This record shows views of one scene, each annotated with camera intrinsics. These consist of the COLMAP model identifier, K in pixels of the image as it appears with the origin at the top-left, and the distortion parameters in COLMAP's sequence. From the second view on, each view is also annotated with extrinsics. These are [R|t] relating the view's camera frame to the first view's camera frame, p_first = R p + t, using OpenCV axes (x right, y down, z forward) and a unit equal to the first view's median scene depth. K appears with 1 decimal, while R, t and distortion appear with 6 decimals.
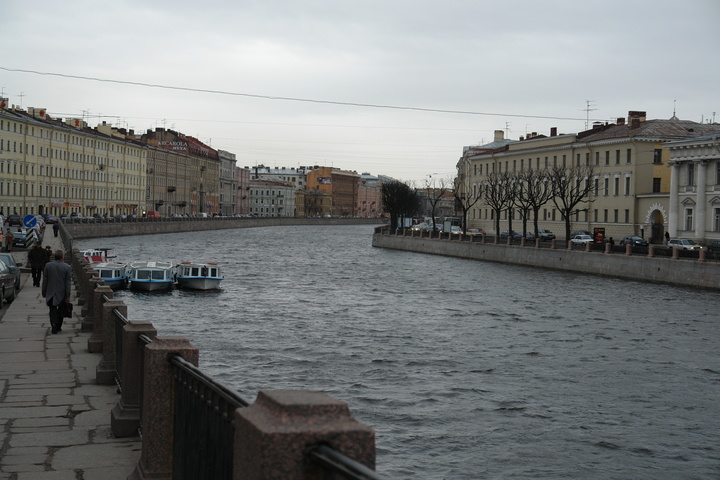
lens RADIAL K [[1181.3, 0, 360.0], [0, 1181.3, 240.0], [0, 0, 1]] dist [0.002603, 0.051660]
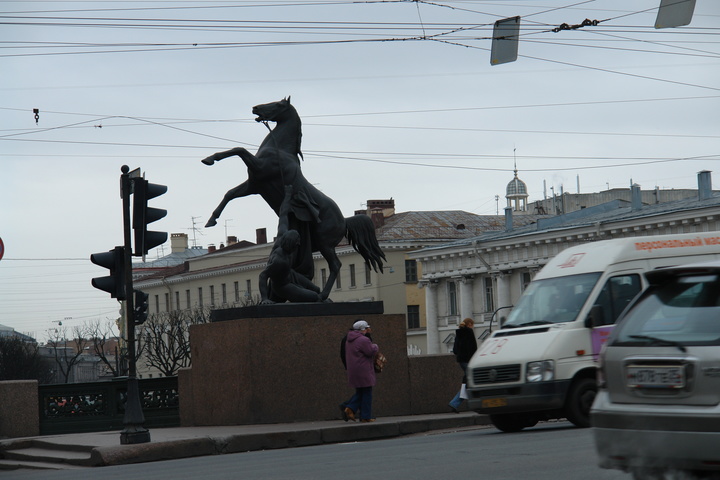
lens RADIAL K [[2568.6, 0, 360.0], [0, 2568.6, 240.0], [0, 0, 1]] dist [0.145108, 0.440932]
pose [[0.984196, -0.060334, 0.166489, -0.002861], [0.073528, 0.994525, -0.074255, 0.012559], [-0.161097, 0.085323, 0.983243, -0.346863]]
